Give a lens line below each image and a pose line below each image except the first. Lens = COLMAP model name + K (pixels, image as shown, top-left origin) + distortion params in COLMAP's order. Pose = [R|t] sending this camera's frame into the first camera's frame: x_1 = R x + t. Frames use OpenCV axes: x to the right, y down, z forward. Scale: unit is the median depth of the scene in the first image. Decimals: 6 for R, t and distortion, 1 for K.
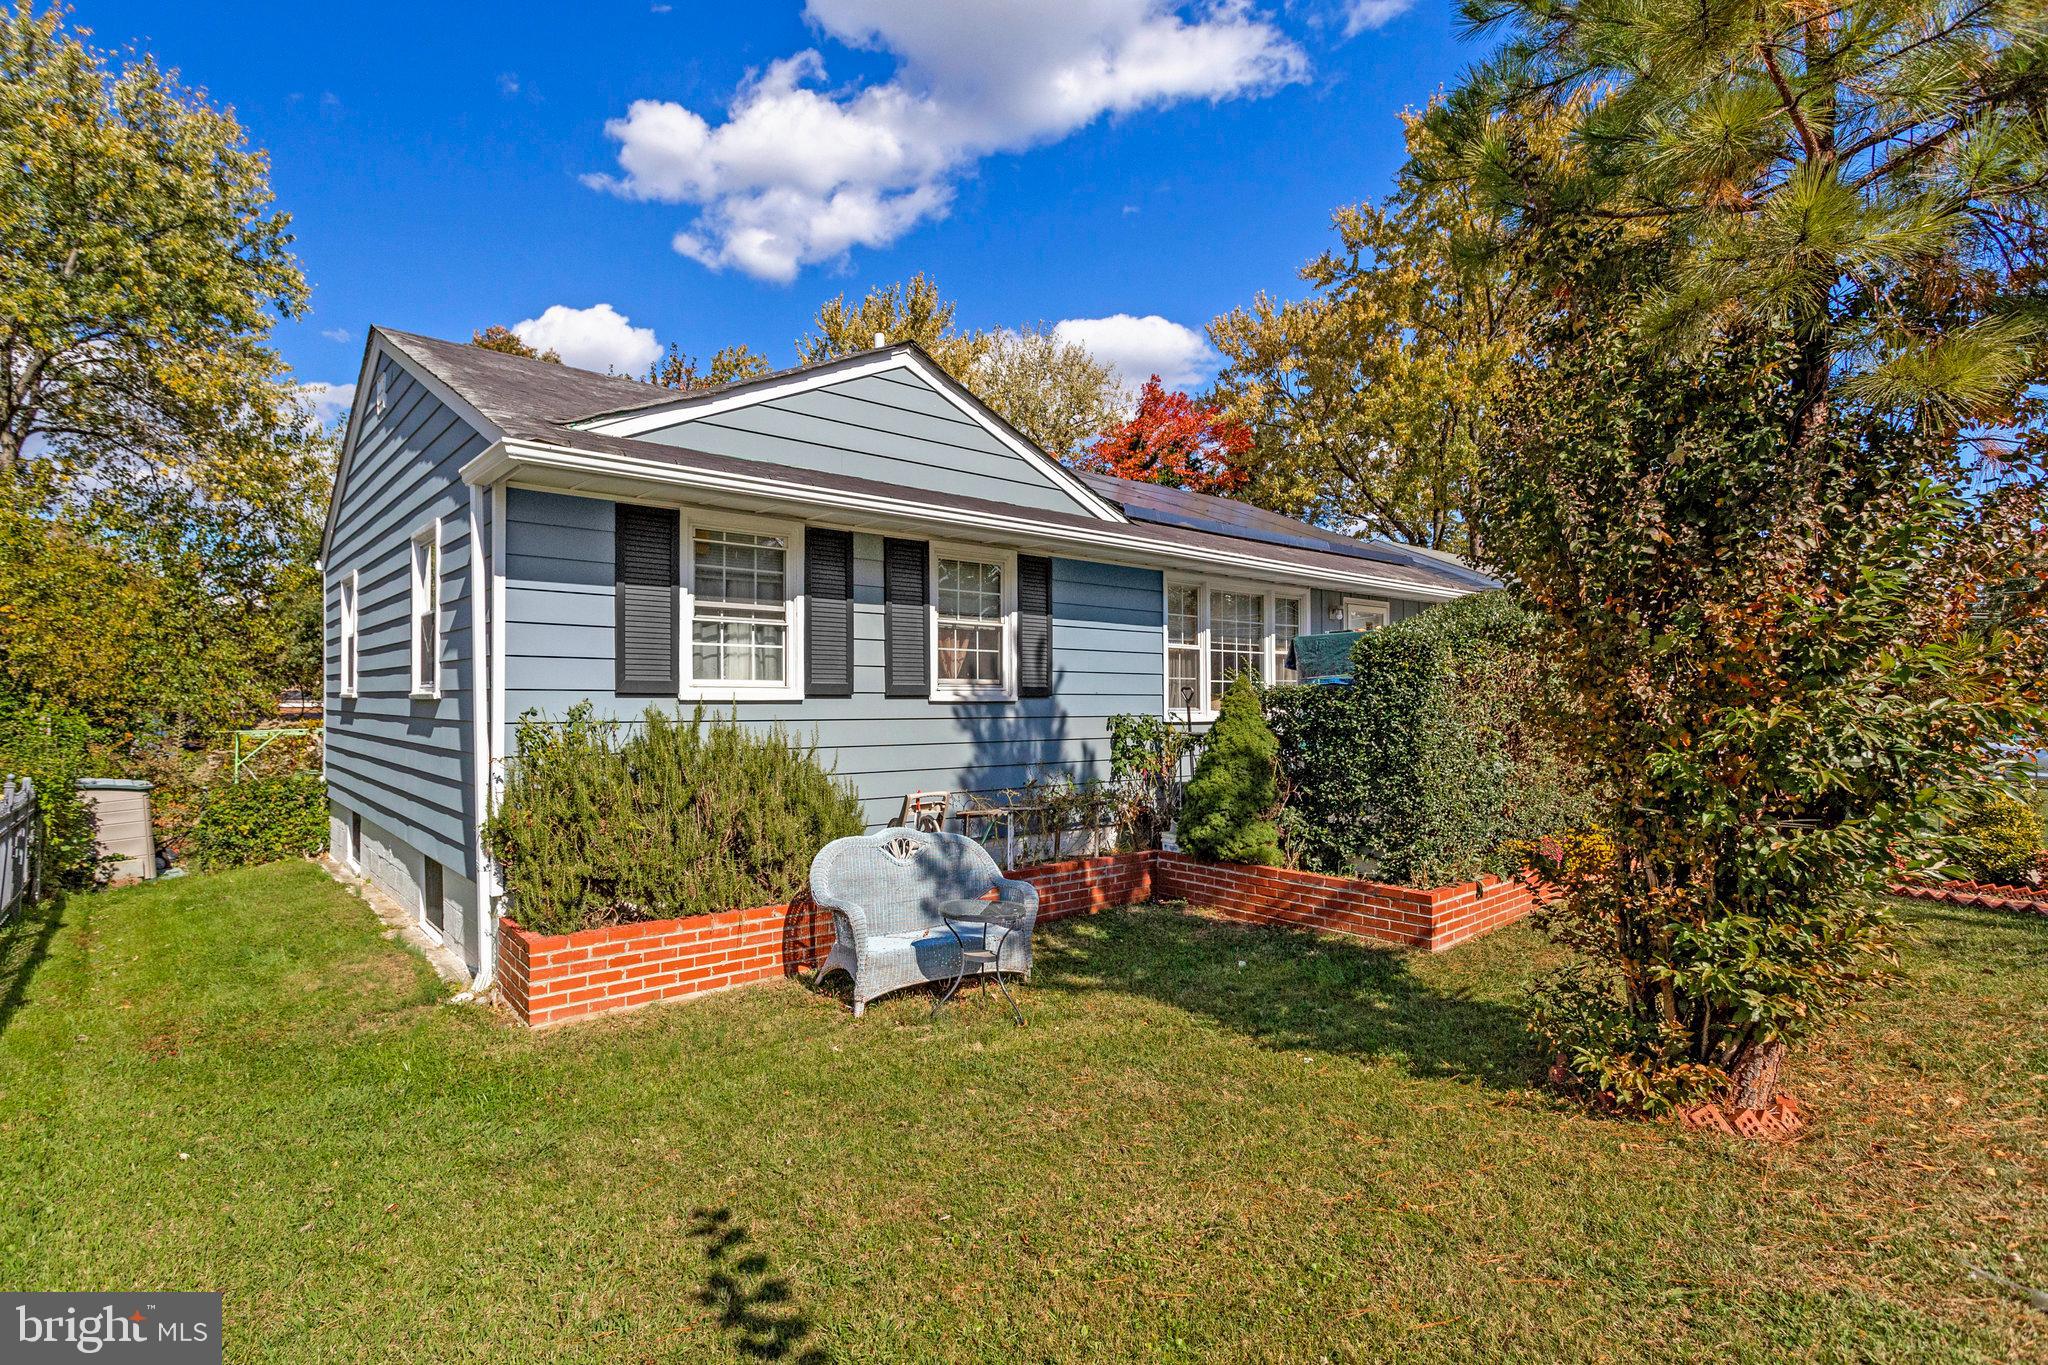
lens RADIAL K [[1008.3, 0, 1024.0], [0, 1008.3, 682.5], [0, 0, 1]] dist [-0.000316, -0.000024]
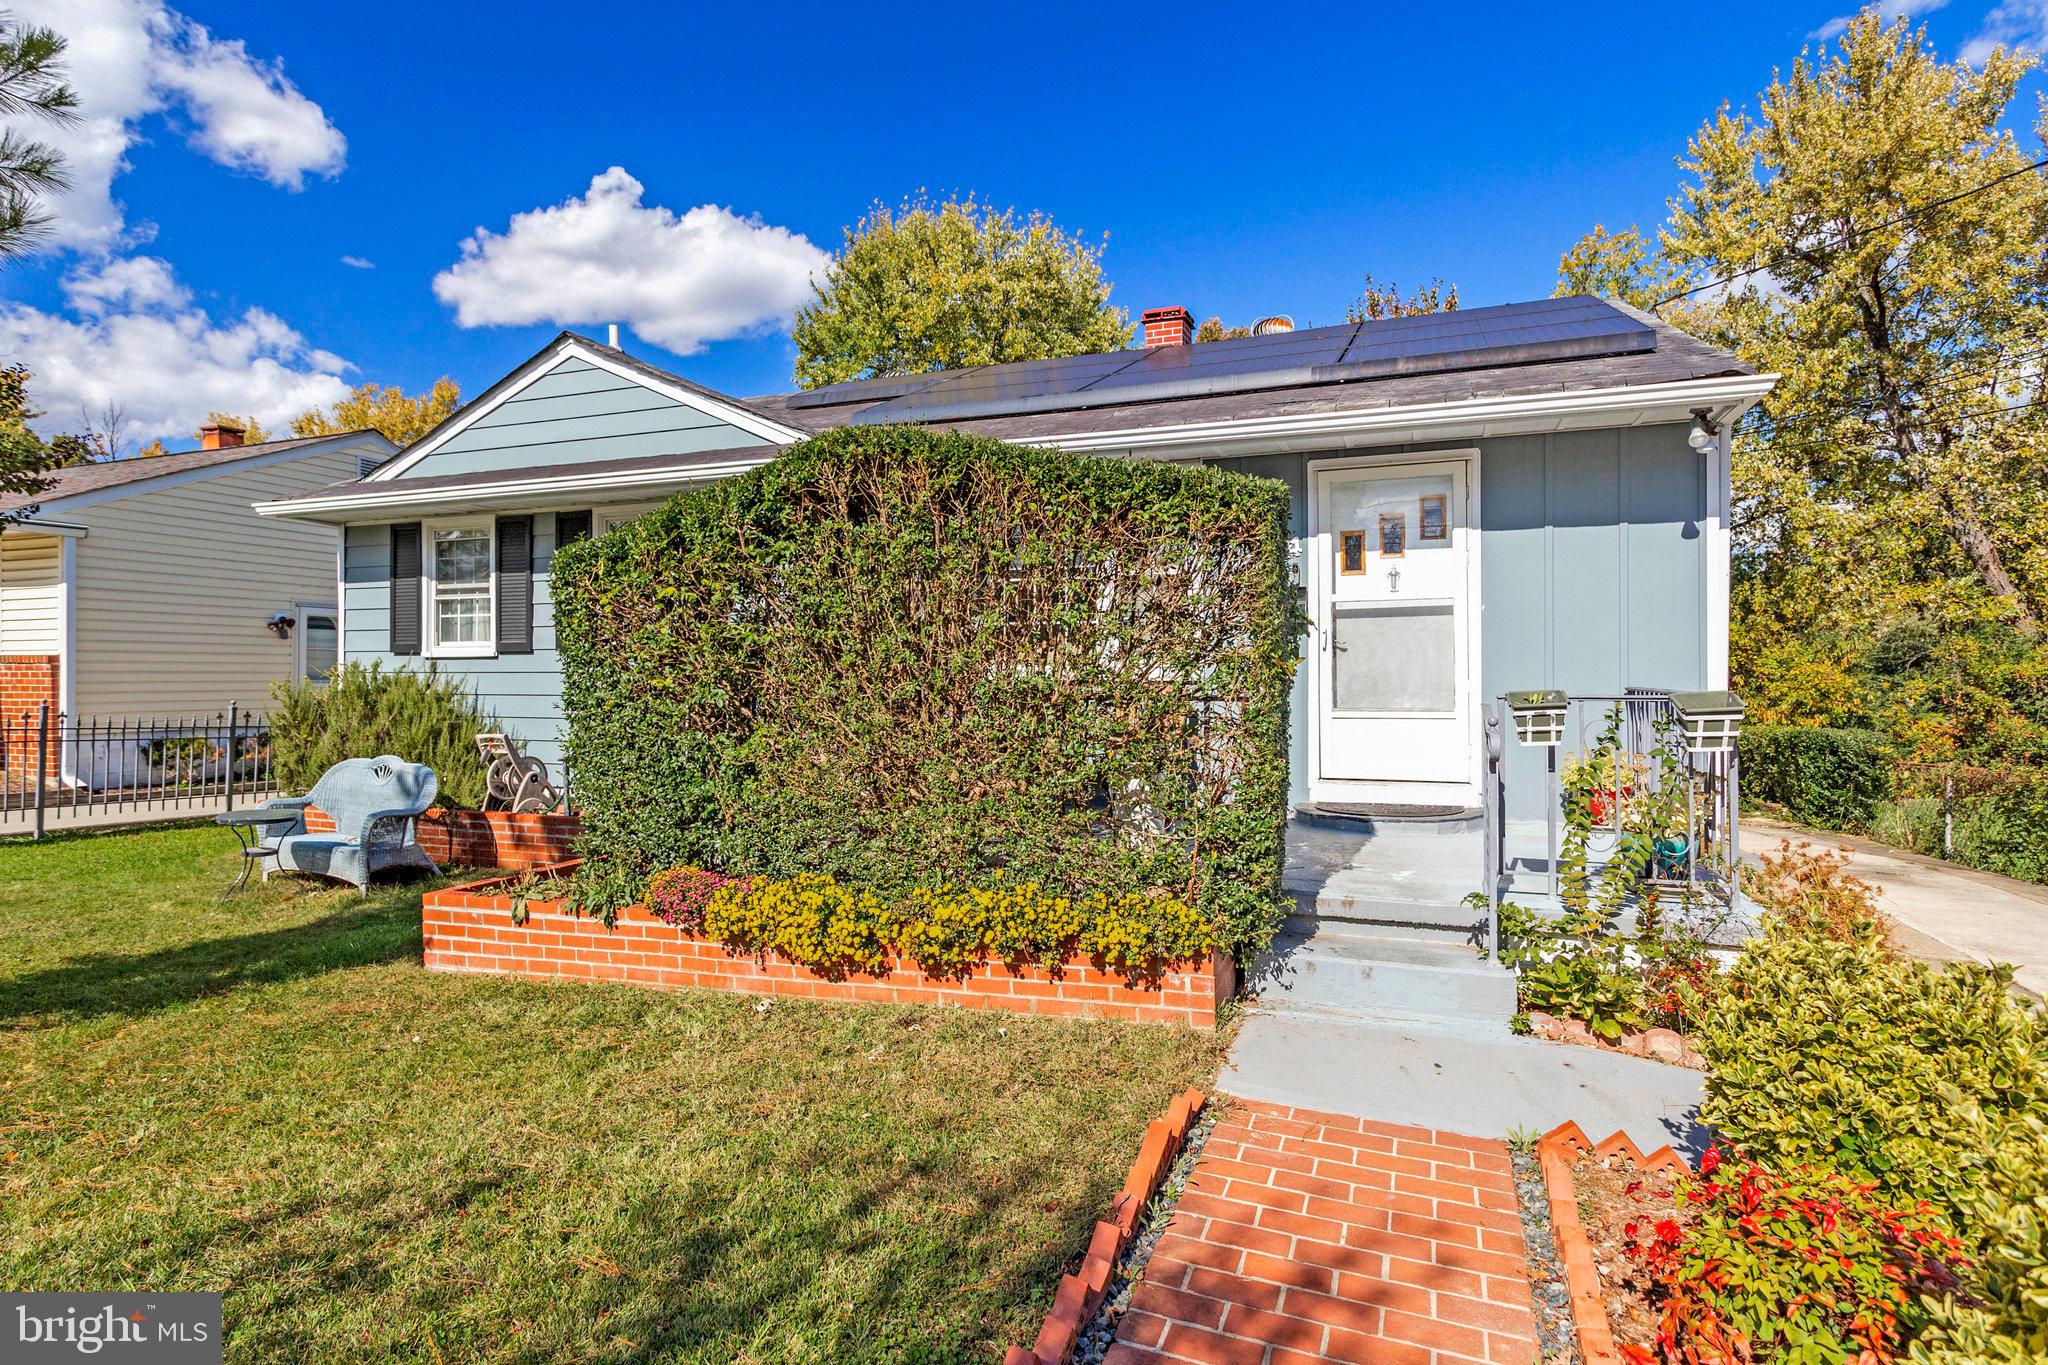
lens RADIAL K [[1008.3, 0, 1024.0], [0, 1008.3, 682.5], [0, 0, 1]] dist [-0.000316, -0.000024]
pose [[0.469191, 0.016319, -0.882946, 1.265938], [0.020262, 0.999367, 0.029238, 0.028082], [0.882864, -0.031608, 0.468564, 1.051494]]
